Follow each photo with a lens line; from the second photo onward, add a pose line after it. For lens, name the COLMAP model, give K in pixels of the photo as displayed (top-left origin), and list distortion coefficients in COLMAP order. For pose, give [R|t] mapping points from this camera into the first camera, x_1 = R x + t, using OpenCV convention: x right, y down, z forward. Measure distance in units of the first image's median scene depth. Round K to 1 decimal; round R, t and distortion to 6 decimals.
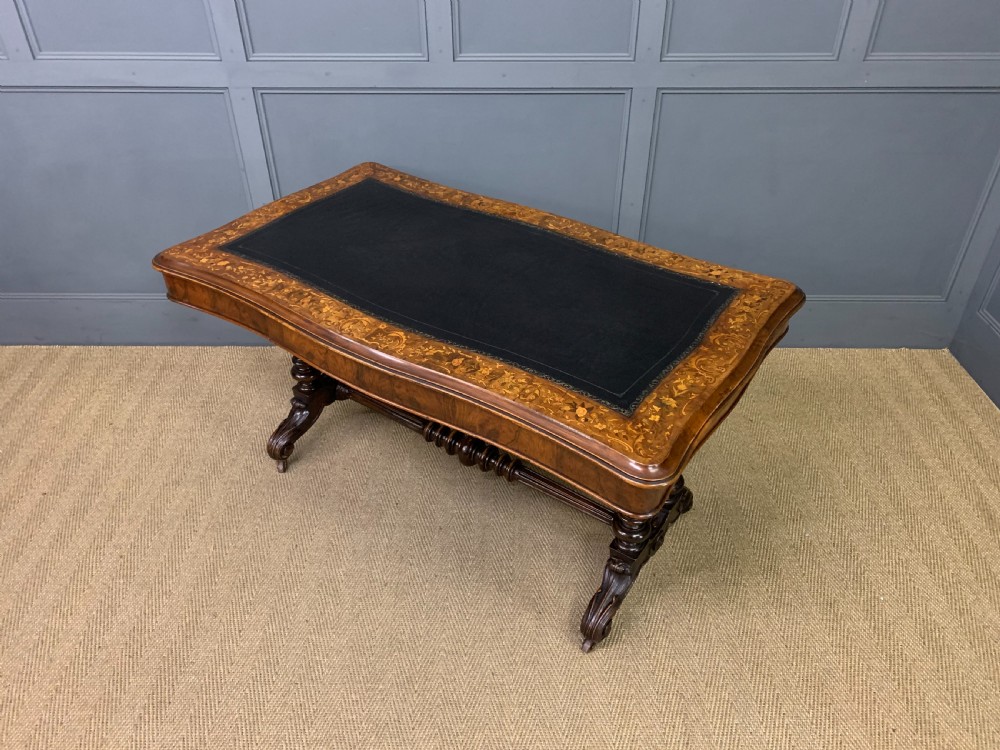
lens RADIAL K [[765.5, 0, 500.3], [0, 765.5, 366.2], [0, 0, 1]] dist [0.025792, -0.011825]
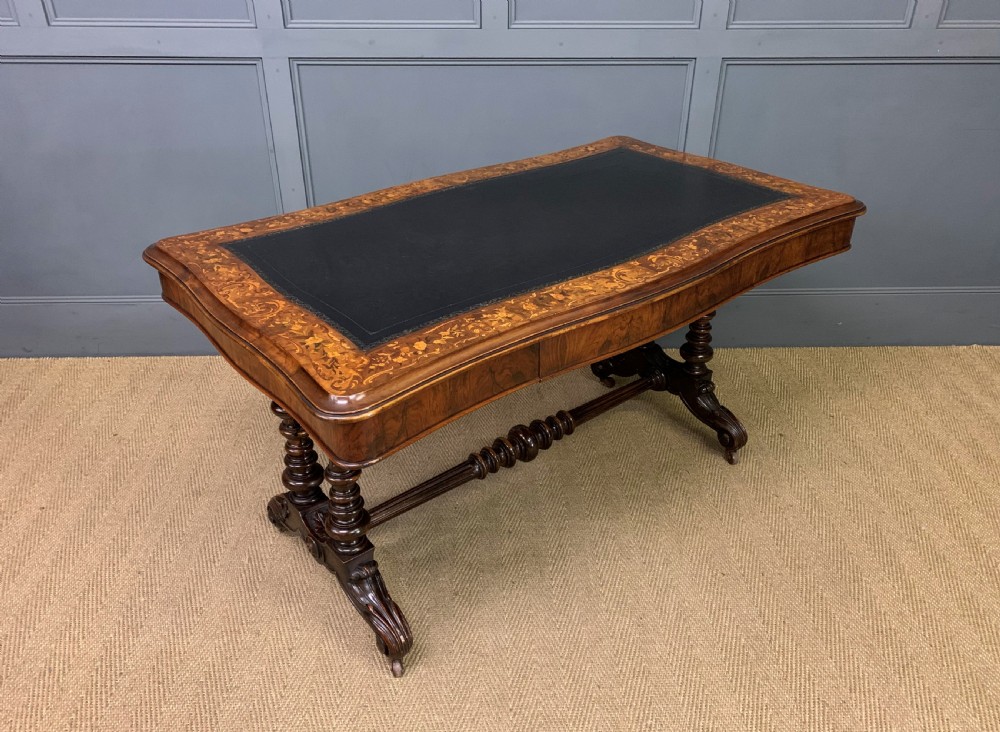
lens RADIAL K [[794.7, 0, 504.2], [0, 794.7, 361.2], [0, 0, 1]] dist [0.023560, -0.007483]
pose [[0.998794, -0.016154, 0.046365, -0.116902], [0.020721, 0.994793, -0.099786, 0.102204], [-0.044512, 0.100627, 0.993928, 0.076605]]
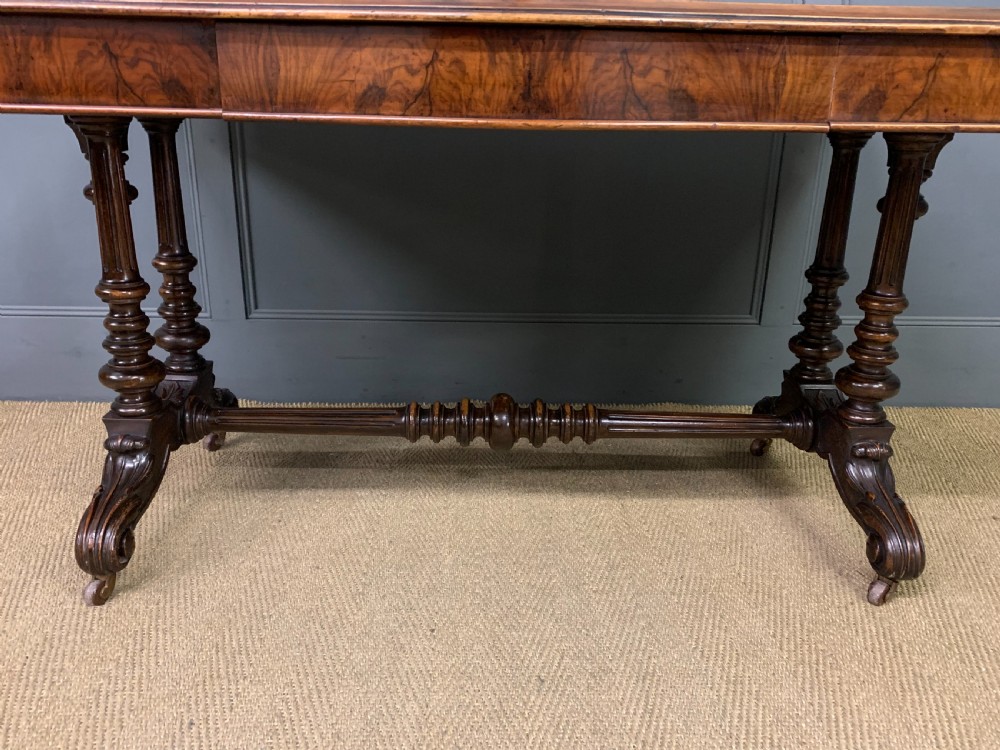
lens RADIAL K [[765.5, 0, 500.3], [0, 765.5, 366.2], [0, 0, 1]] dist [0.025792, -0.011825]
pose [[0.998958, 0.008981, 0.044735, -0.115182], [0.004966, 0.953210, -0.302268, 0.165998], [-0.045357, 0.302175, 0.952173, 0.513552]]
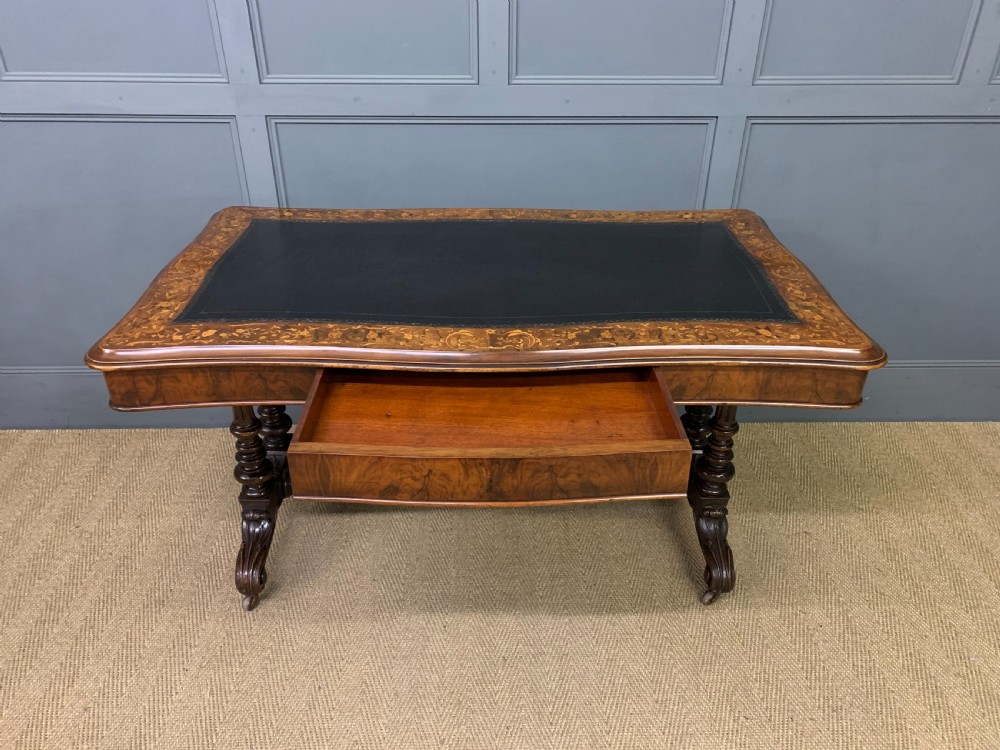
lens RADIAL K [[766.2, 0, 502.0], [0, 766.2, 381.2], [0, 0, 1]] dist [0.028891, -0.011613]
pose [[0.999348, -0.009506, 0.034828, -0.100113], [0.012362, 0.996494, -0.082747, -0.004167], [-0.033919, 0.083124, 0.995962, 0.189535]]
